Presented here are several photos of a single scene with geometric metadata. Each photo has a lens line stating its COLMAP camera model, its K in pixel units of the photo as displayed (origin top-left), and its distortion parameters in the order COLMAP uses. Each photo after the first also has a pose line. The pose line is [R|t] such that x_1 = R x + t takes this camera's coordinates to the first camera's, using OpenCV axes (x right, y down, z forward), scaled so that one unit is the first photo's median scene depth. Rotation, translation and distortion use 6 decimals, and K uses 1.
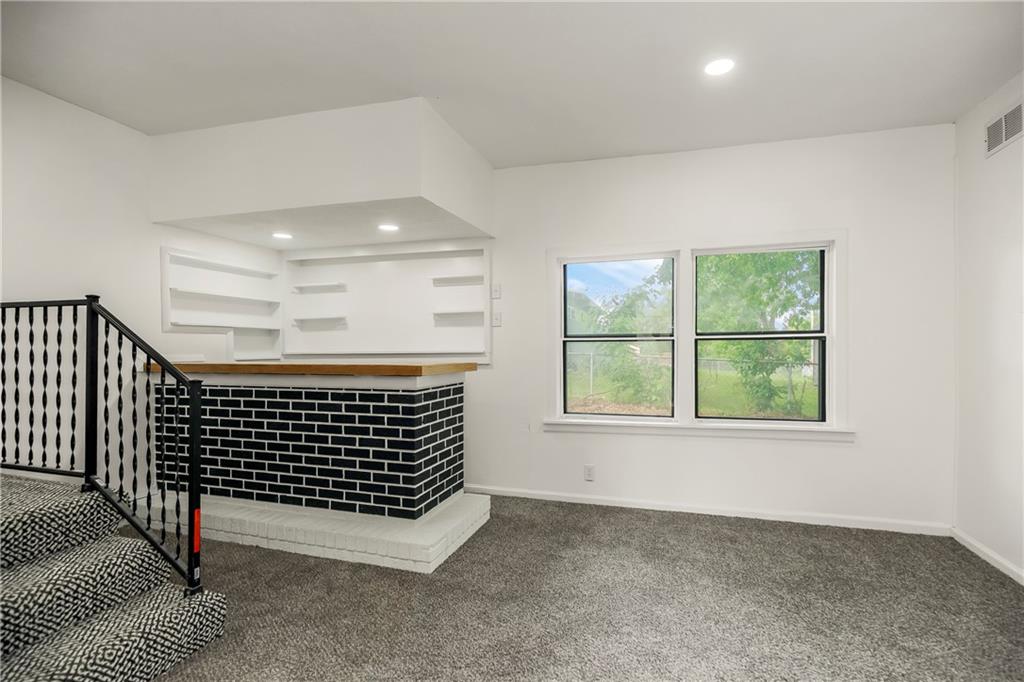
lens RADIAL K [[482.9, 0, 518.1], [0, 482.9, 336.4], [0, 0, 1]] dist [-0.003336, 0.000909]
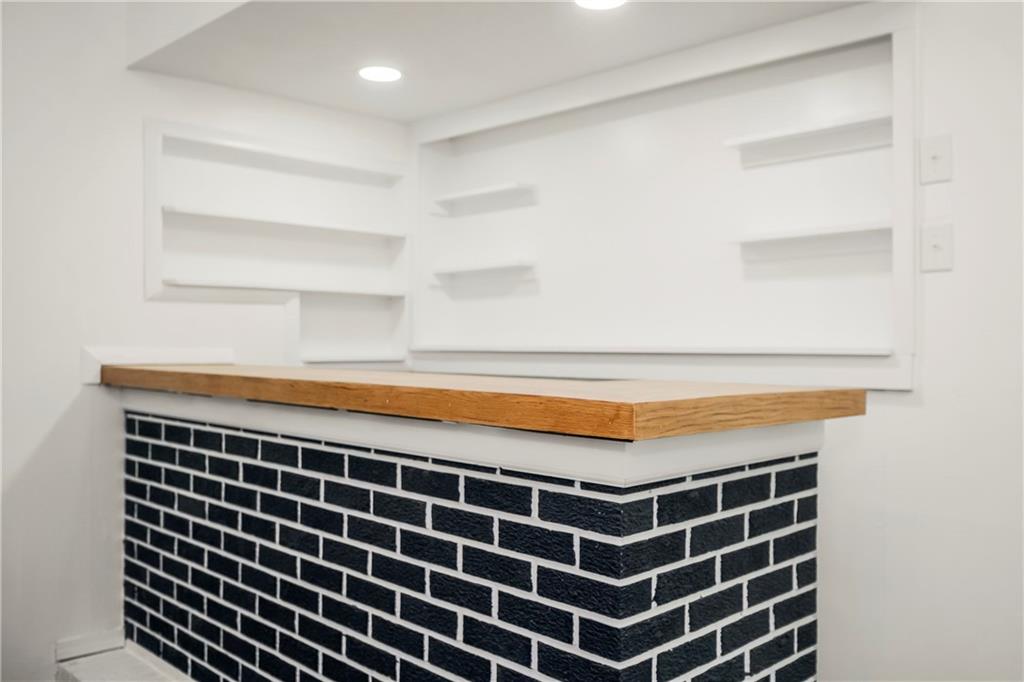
lens RADIAL K [[862.3, 0, 513.5], [0, 862.3, 336.1], [0, 0, 1]] dist [-0.004227, -0.003448]
pose [[0.883663, 0.006377, -0.468079, -0.031606], [0.003406, 0.999793, 0.020050, 0.012142], [0.468110, -0.019312, 0.883459, 0.477304]]
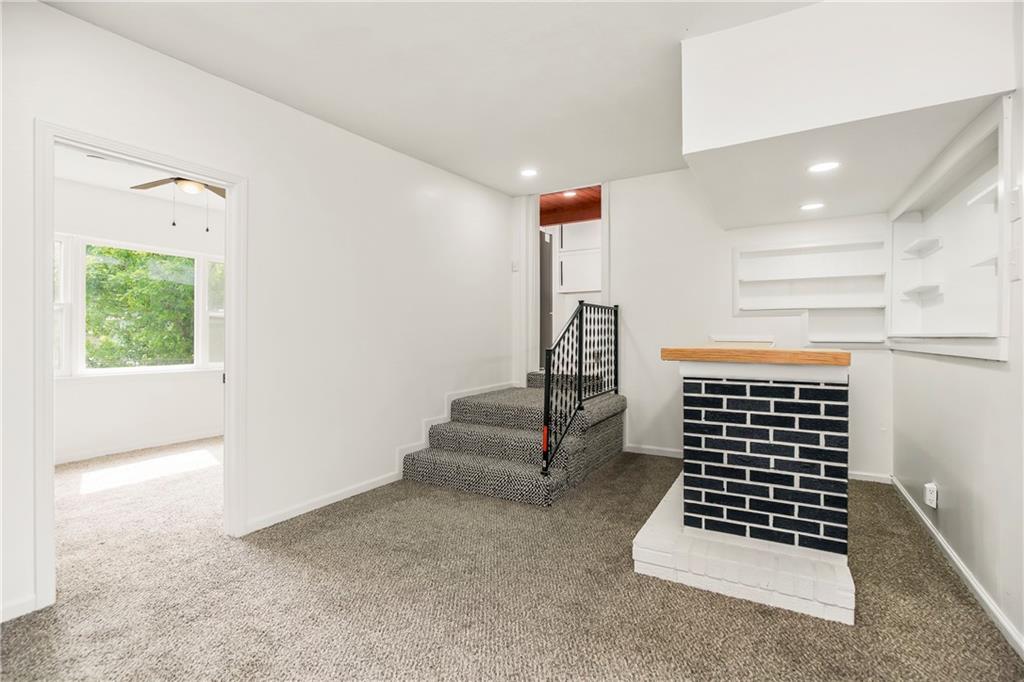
lens RADIAL K [[482.9, 0, 518.1], [0, 482.9, 336.4], [0, 0, 1]] dist [-0.003336, 0.000909]
pose [[-0.178418, 0.010232, -0.983902, 0.625150], [0.027352, 0.999611, 0.005435, 0.022187], [0.983575, -0.025942, -0.178629, 0.773092]]
